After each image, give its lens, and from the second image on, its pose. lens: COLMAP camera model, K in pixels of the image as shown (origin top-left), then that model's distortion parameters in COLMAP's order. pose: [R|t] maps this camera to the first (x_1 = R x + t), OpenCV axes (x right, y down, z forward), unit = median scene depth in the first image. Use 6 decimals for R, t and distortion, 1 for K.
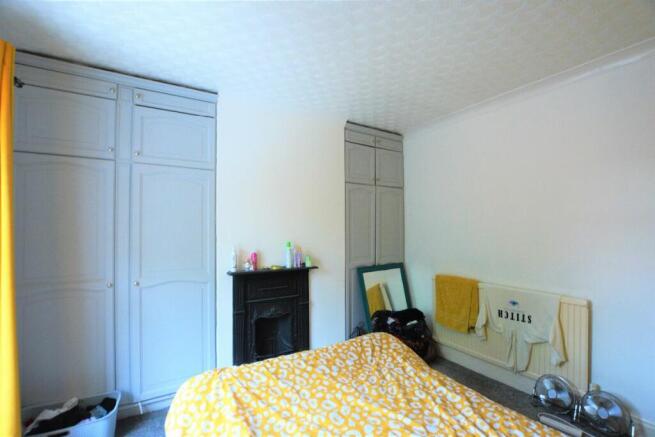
lens RADIAL K [[310.9, 0, 325.4], [0, 310.9, 225.8], [0, 0, 1]] dist [-0.030274, 0.000661]
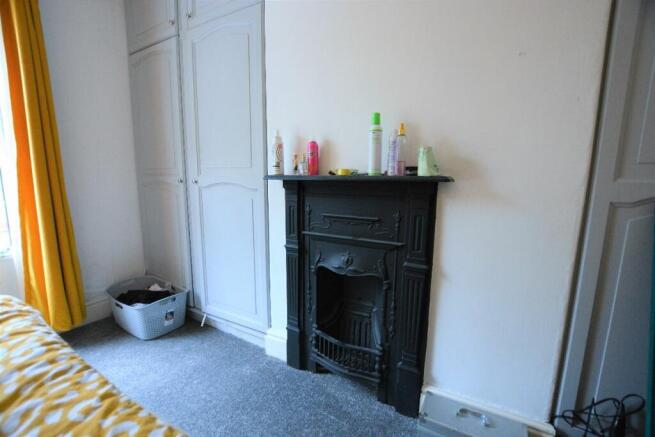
lens RADIAL K [[310.9, 0, 325.4], [0, 310.9, 225.8], [0, 0, 1]] dist [-0.030274, 0.000661]
pose [[0.412810, 0.148572, -0.898618, 0.269456], [0.006205, 0.986125, 0.165890, 0.140412], [0.910796, -0.074056, 0.406160, 0.802191]]
